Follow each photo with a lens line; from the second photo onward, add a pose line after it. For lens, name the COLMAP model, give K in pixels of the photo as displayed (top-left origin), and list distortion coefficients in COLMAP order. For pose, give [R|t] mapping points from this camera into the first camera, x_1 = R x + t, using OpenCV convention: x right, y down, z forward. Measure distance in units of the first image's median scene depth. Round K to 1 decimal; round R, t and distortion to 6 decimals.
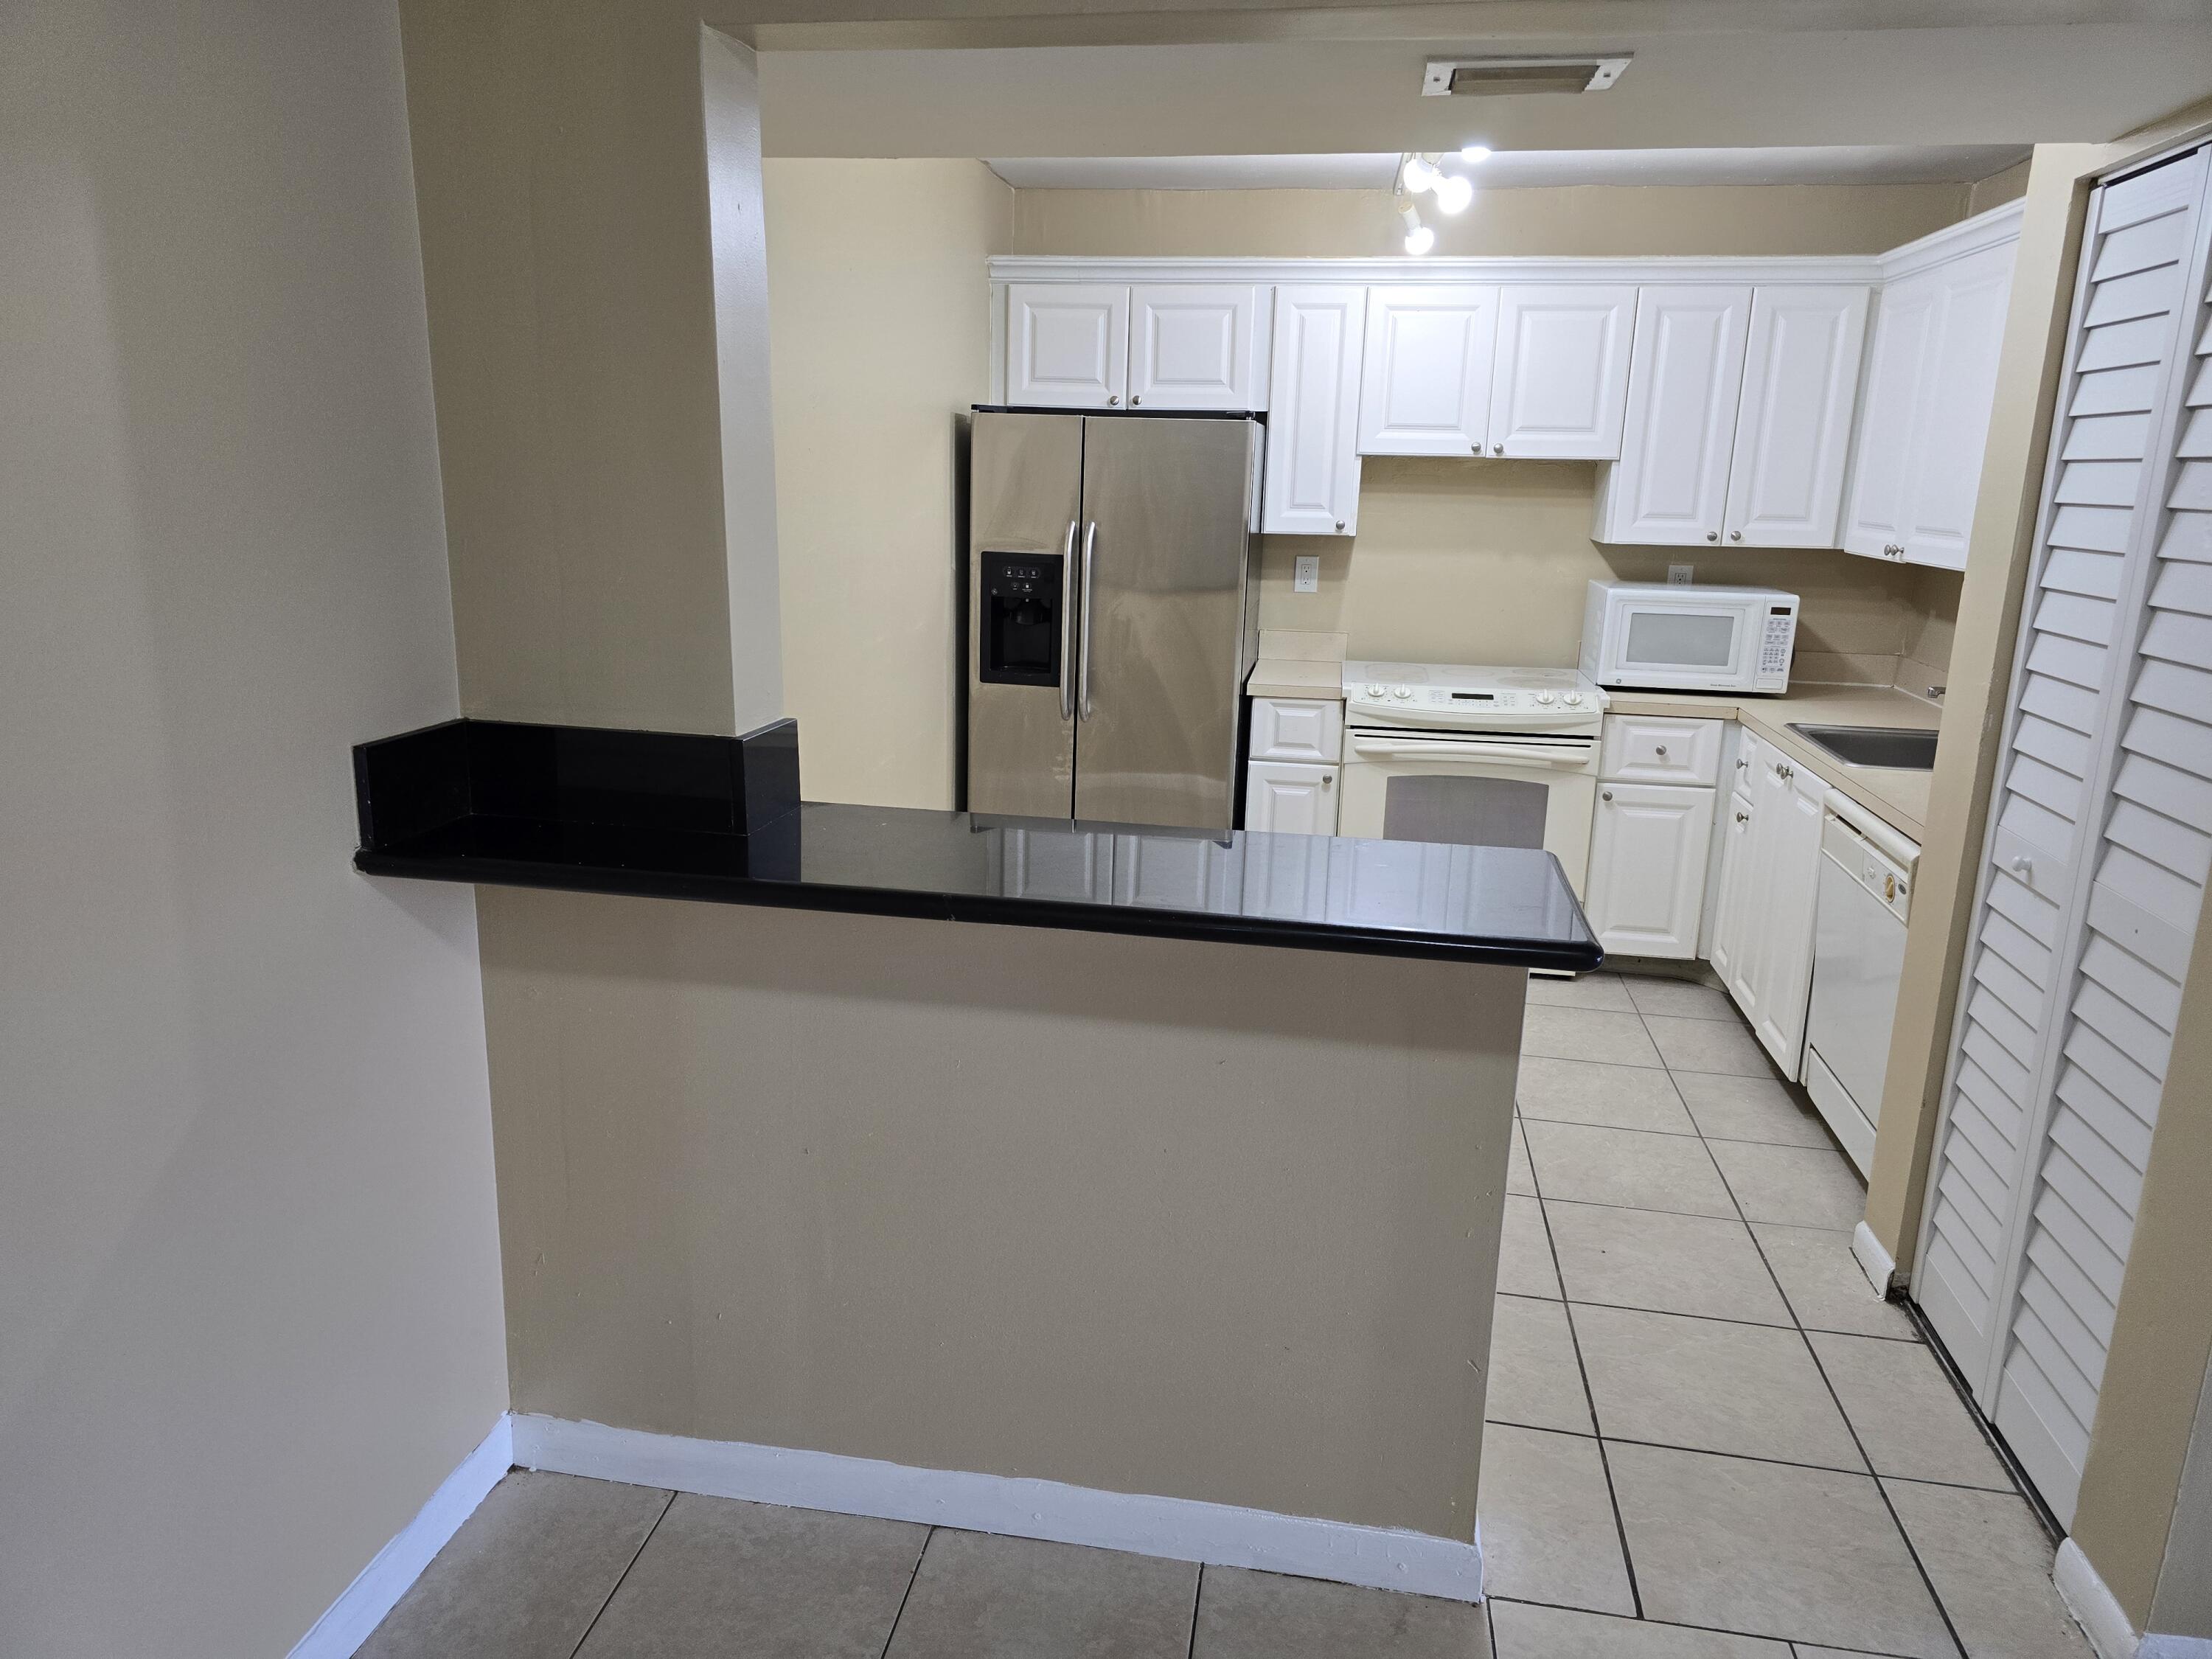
lens RADIAL K [[1492.4, 0, 1092.2], [0, 1492.4, 838.5], [0, 0, 1]] dist [0.066177, -0.060310]
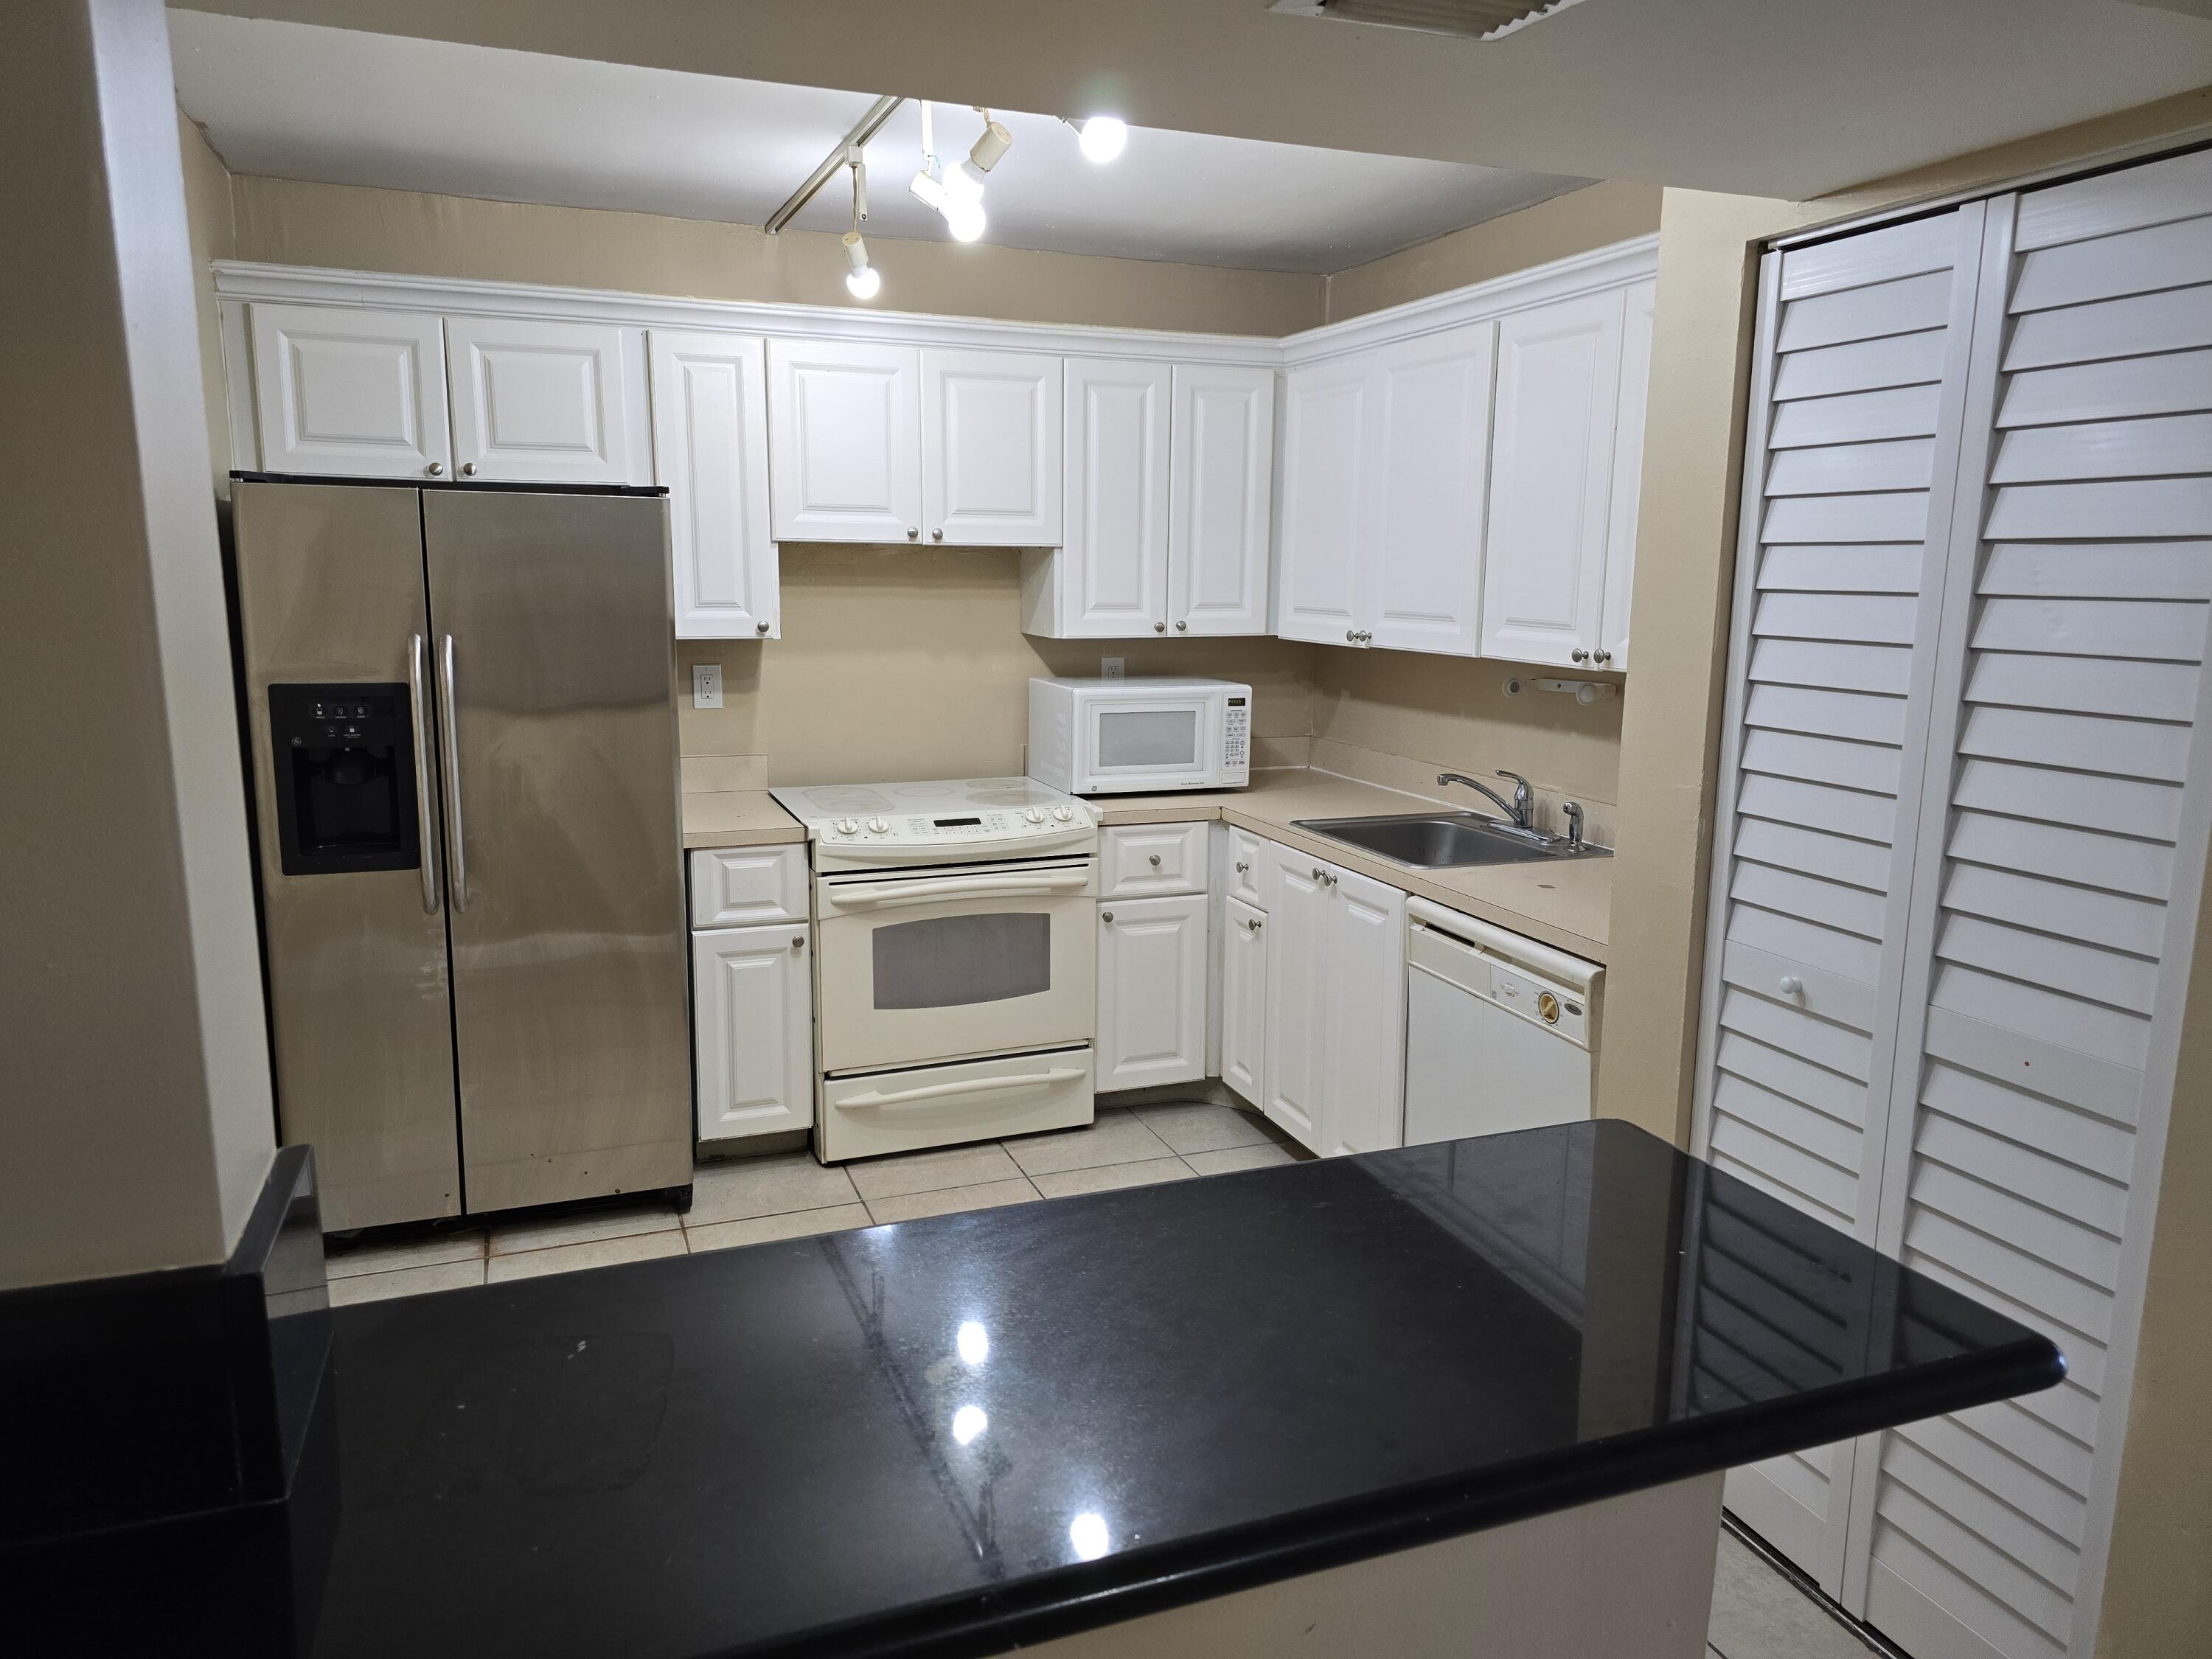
lens RADIAL K [[1492.4, 0, 1095.1], [0, 1492.4, 828.3], [0, 0, 1]] dist [0.066177, -0.060310]
pose [[0.859522, -0.106281, 0.499926, -0.101211], [0.135332, 0.990554, -0.022091, -0.062153], [-0.492856, 0.086643, 0.865787, 0.232143]]
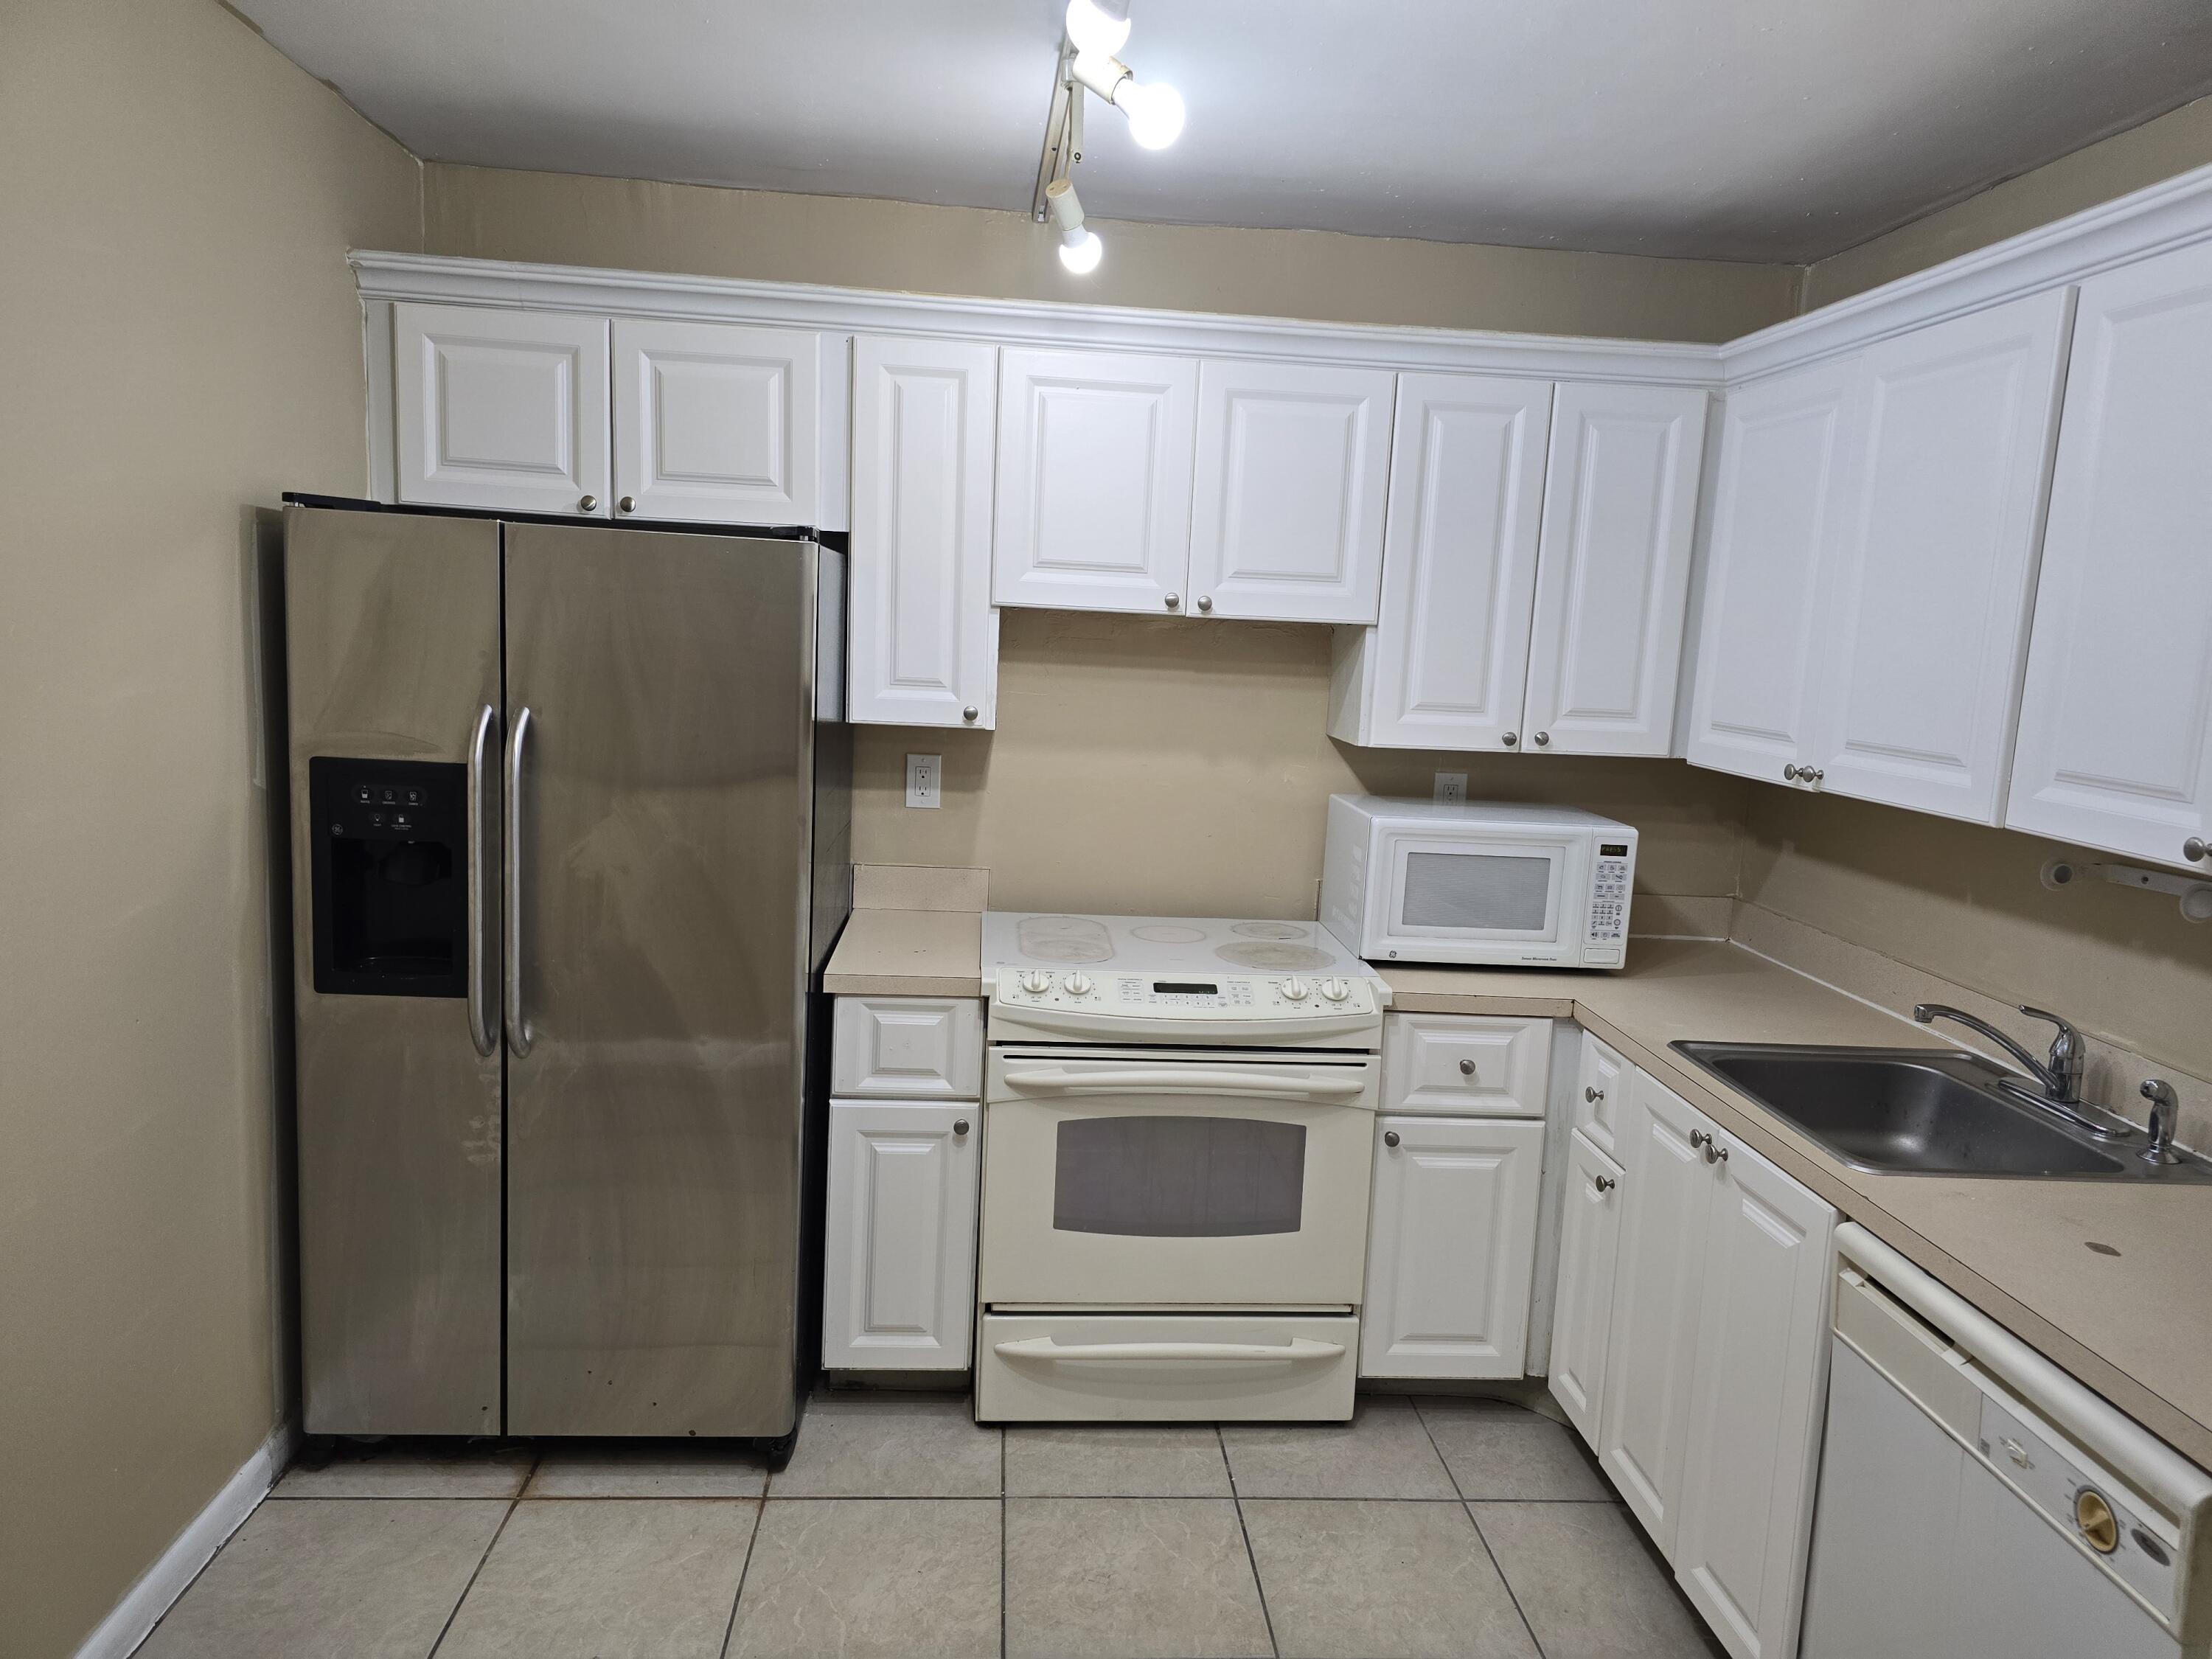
lens RADIAL K [[1492.4, 0, 1118.5], [0, 1492.4, 846.5], [0, 0, 1]] dist [0.066177, -0.060310]
pose [[0.969080, -0.013038, 0.246403, 0.073736], [0.034657, 0.995896, -0.083605, -0.102944], [-0.244302, 0.089559, 0.965555, 0.400201]]
